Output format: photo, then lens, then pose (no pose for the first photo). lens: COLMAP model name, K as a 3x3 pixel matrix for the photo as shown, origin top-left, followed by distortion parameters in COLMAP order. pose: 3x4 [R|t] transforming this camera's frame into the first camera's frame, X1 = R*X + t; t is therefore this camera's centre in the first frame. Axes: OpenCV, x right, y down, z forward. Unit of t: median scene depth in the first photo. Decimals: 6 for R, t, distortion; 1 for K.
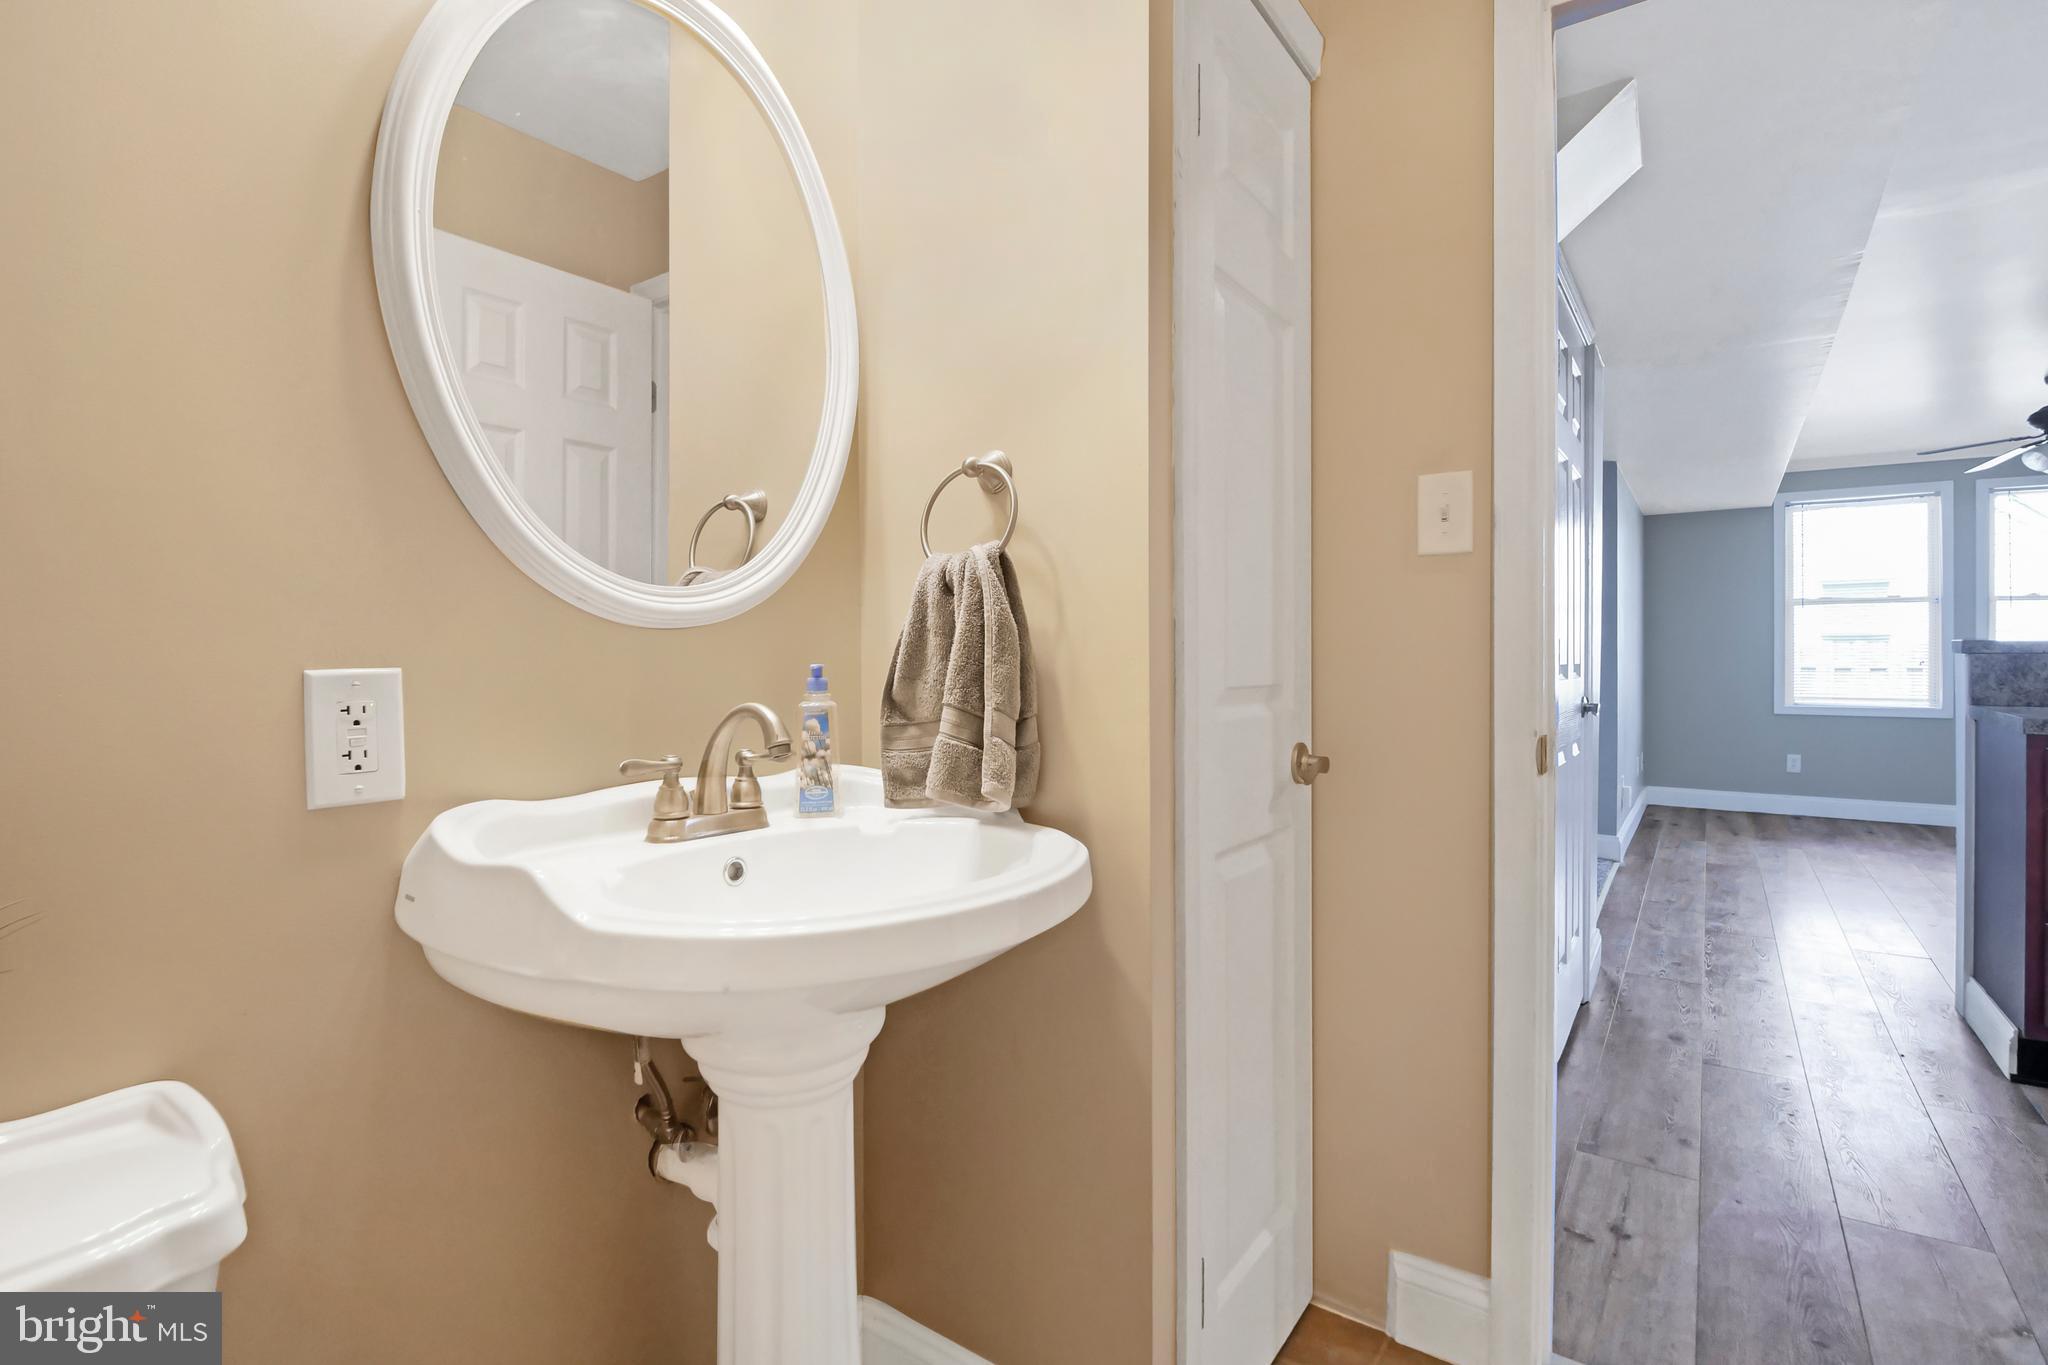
lens RADIAL K [[975.3, 0, 1027.3], [0, 975.3, 668.6], [0, 0, 1]] dist [-0.037242, -0.000810]
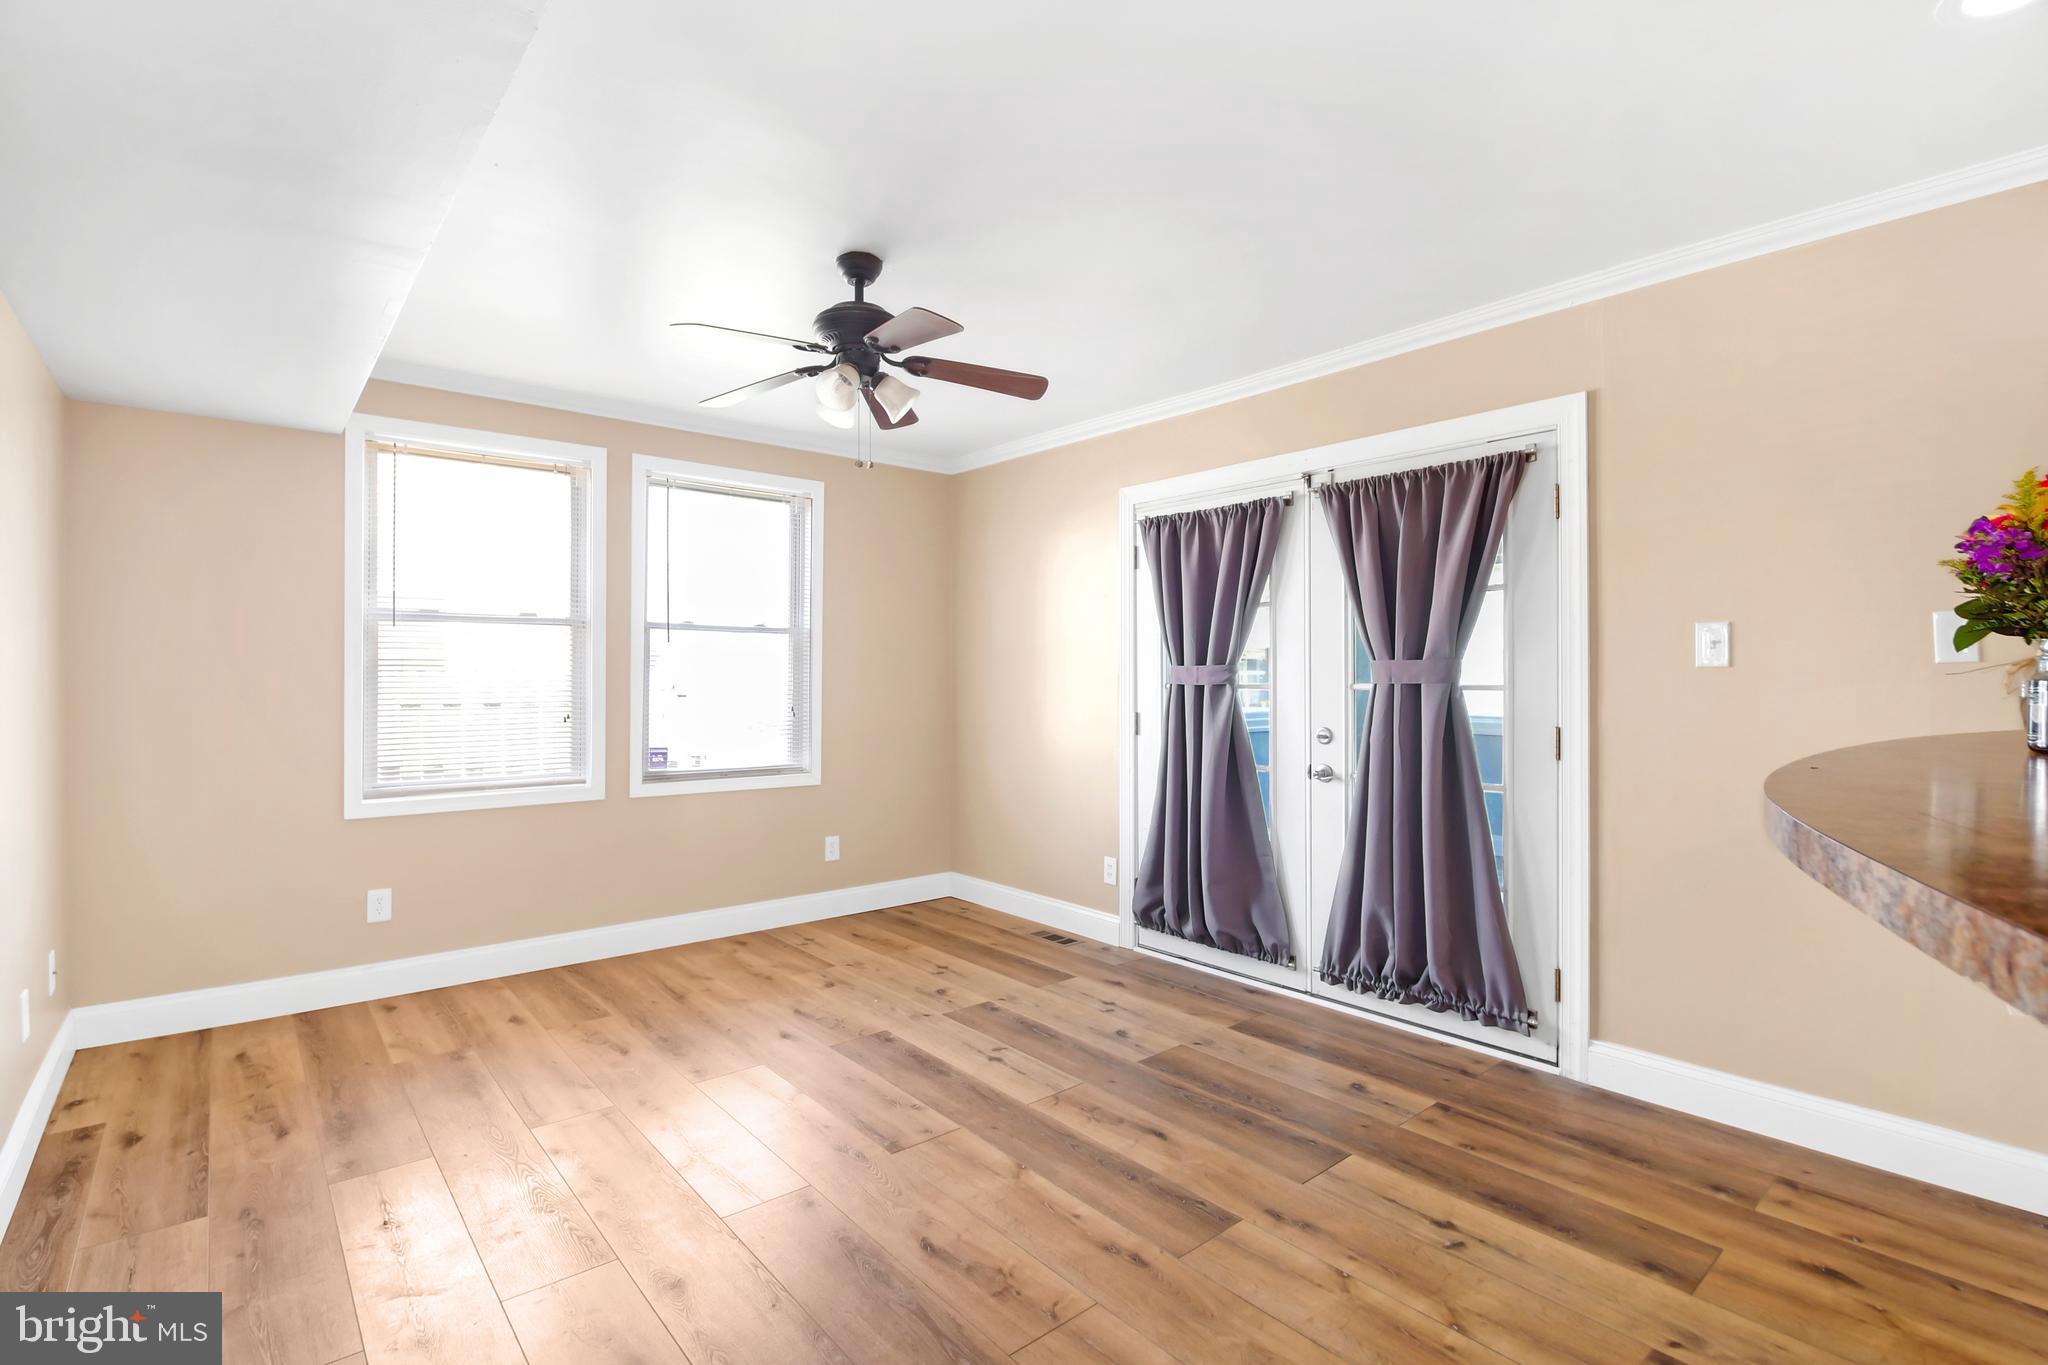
lens RADIAL K [[975.3, 0, 1029.6], [0, 975.3, 670.9], [0, 0, 1]] dist [-0.037242, -0.000810]
pose [[0.255430, 0.004982, 0.966815, 0.366323], [0.000839, 0.999985, -0.005375, -0.034160], [-0.966827, 0.002184, 0.255422, 0.494768]]
